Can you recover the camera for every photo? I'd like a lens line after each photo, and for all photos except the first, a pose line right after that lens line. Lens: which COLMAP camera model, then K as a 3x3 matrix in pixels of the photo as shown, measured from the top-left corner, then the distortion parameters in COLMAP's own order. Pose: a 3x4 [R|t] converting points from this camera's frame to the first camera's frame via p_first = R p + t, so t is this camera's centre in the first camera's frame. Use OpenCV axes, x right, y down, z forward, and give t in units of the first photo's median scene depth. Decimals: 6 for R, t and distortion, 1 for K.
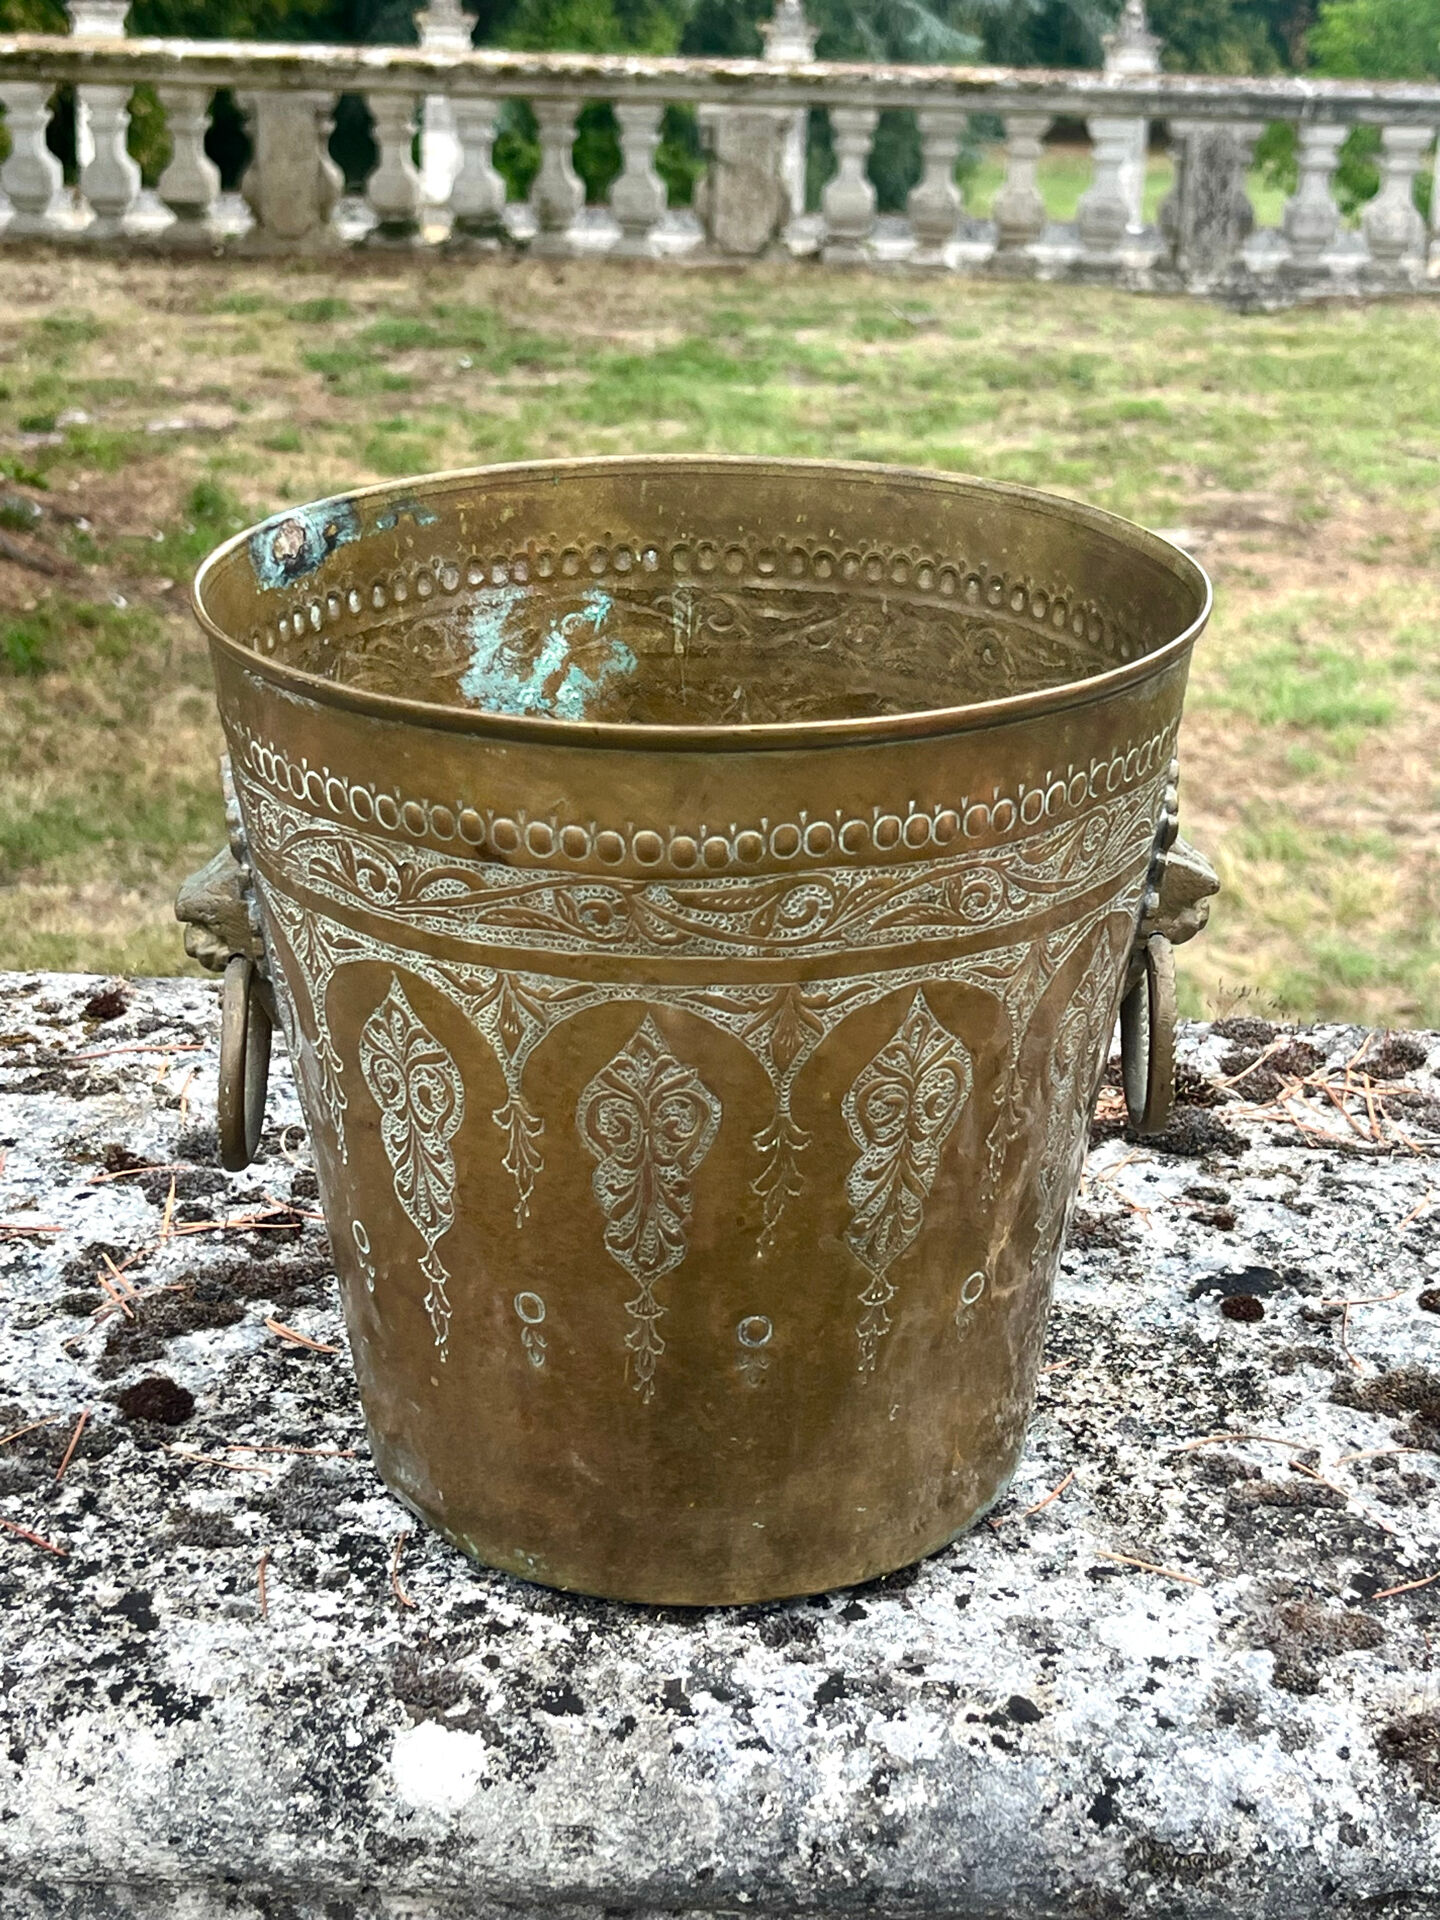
lens RADIAL K [[3200.2, 0, 717.2], [0, 3200.2, 883.9], [0, 0, 1]] dist [0.019526, 0.000000]
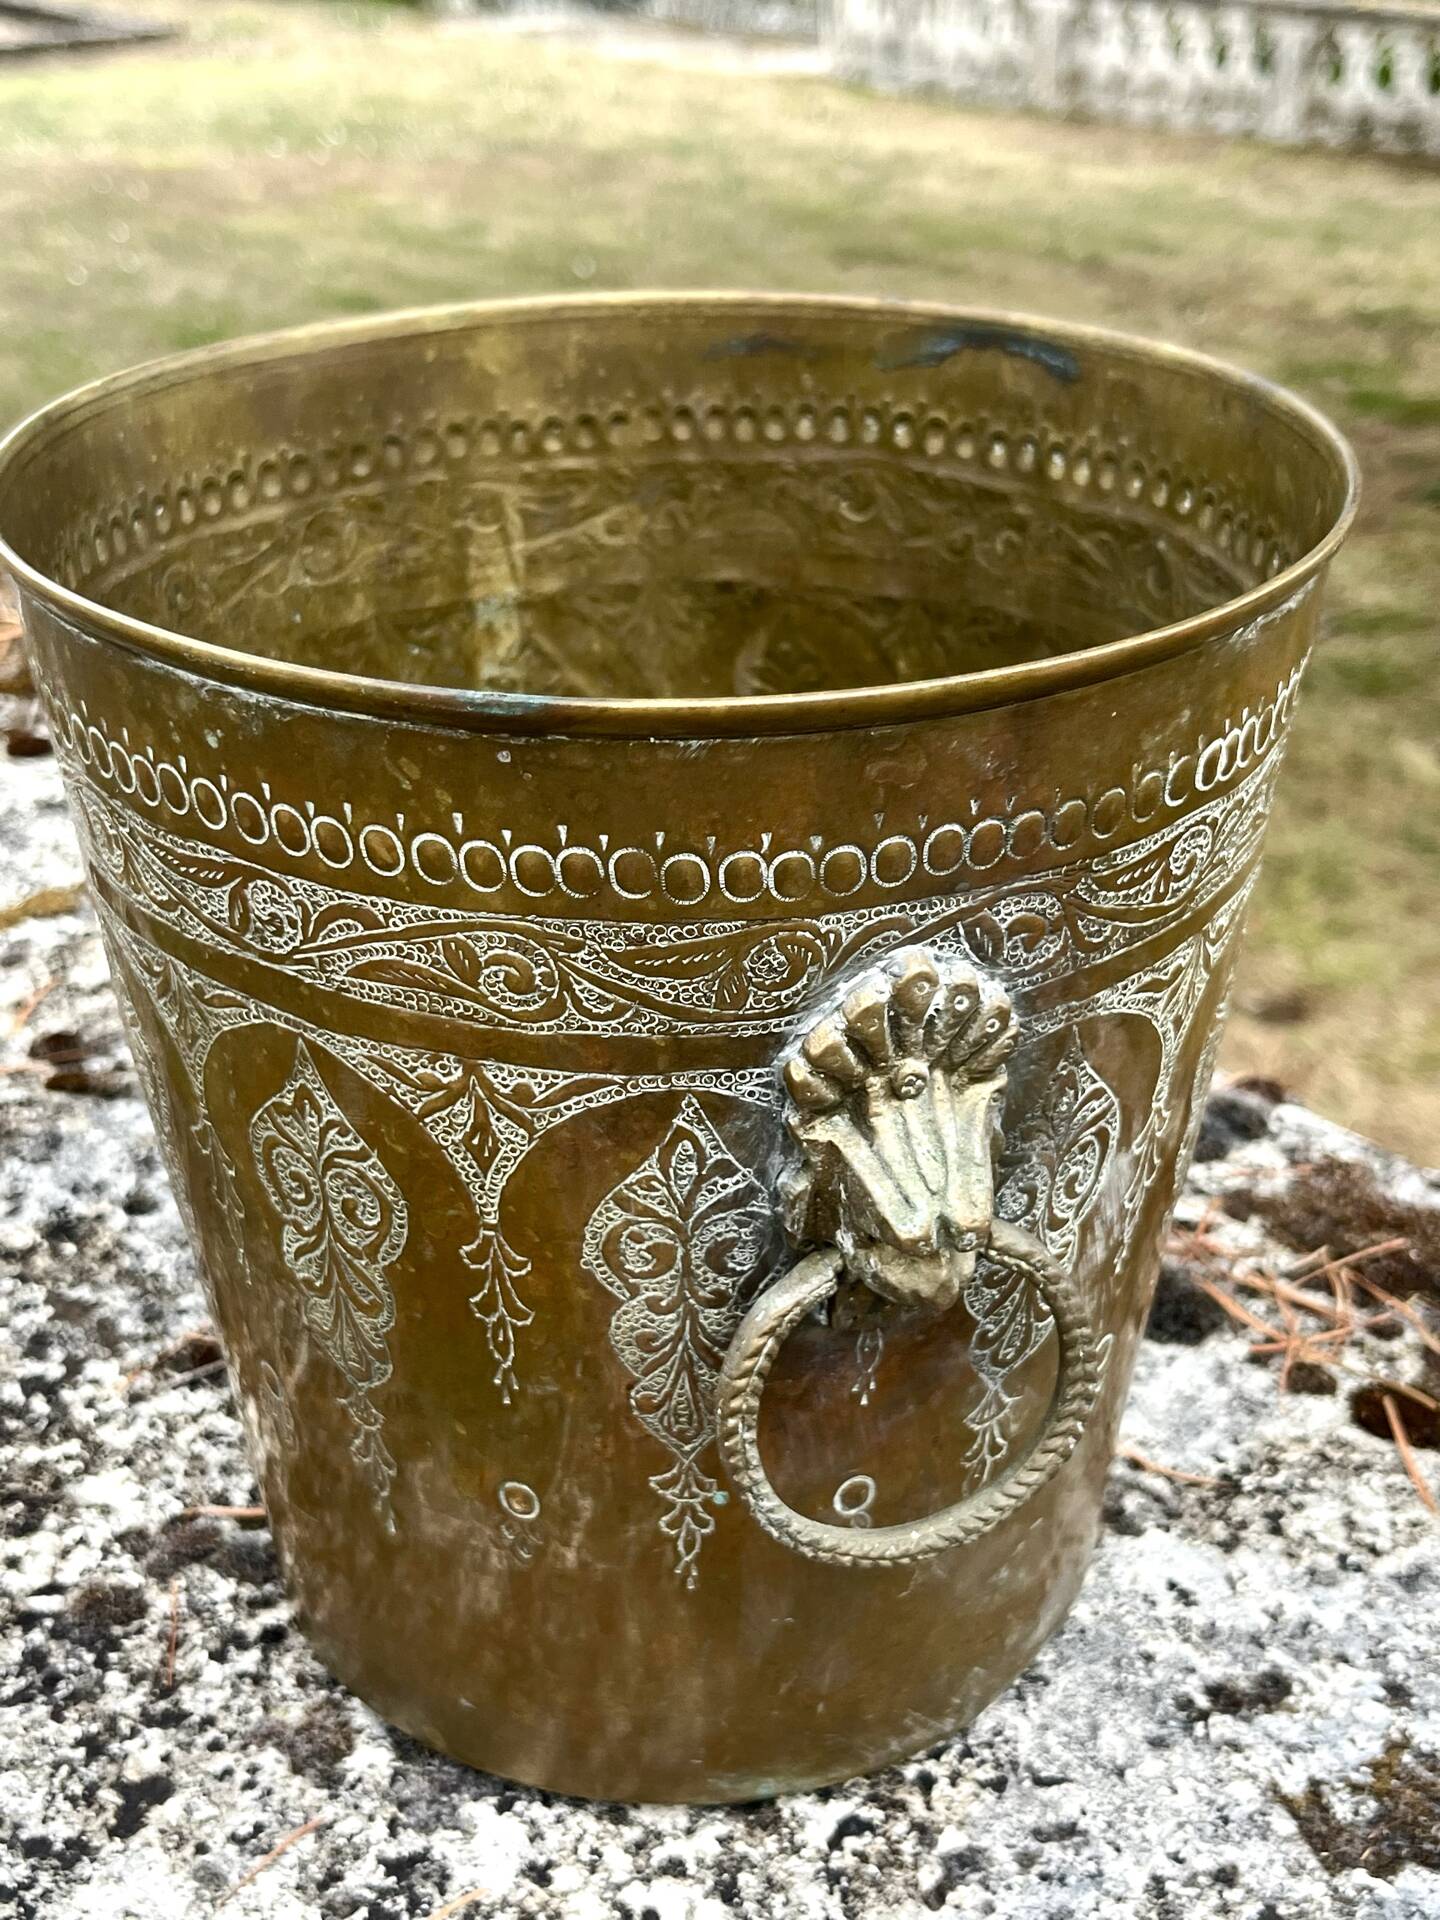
lens RADIAL K [[2511.1, 0, 674.7], [0, 2511.1, 957.3], [0, 0, 1]] dist [0.000806, 0.000000]
pose [[0.674704, 0.311070, -0.669335, 0.252885], [-0.255430, 0.949222, 0.183668, -0.115347], [0.692481, 0.047047, 0.719900, 0.636693]]
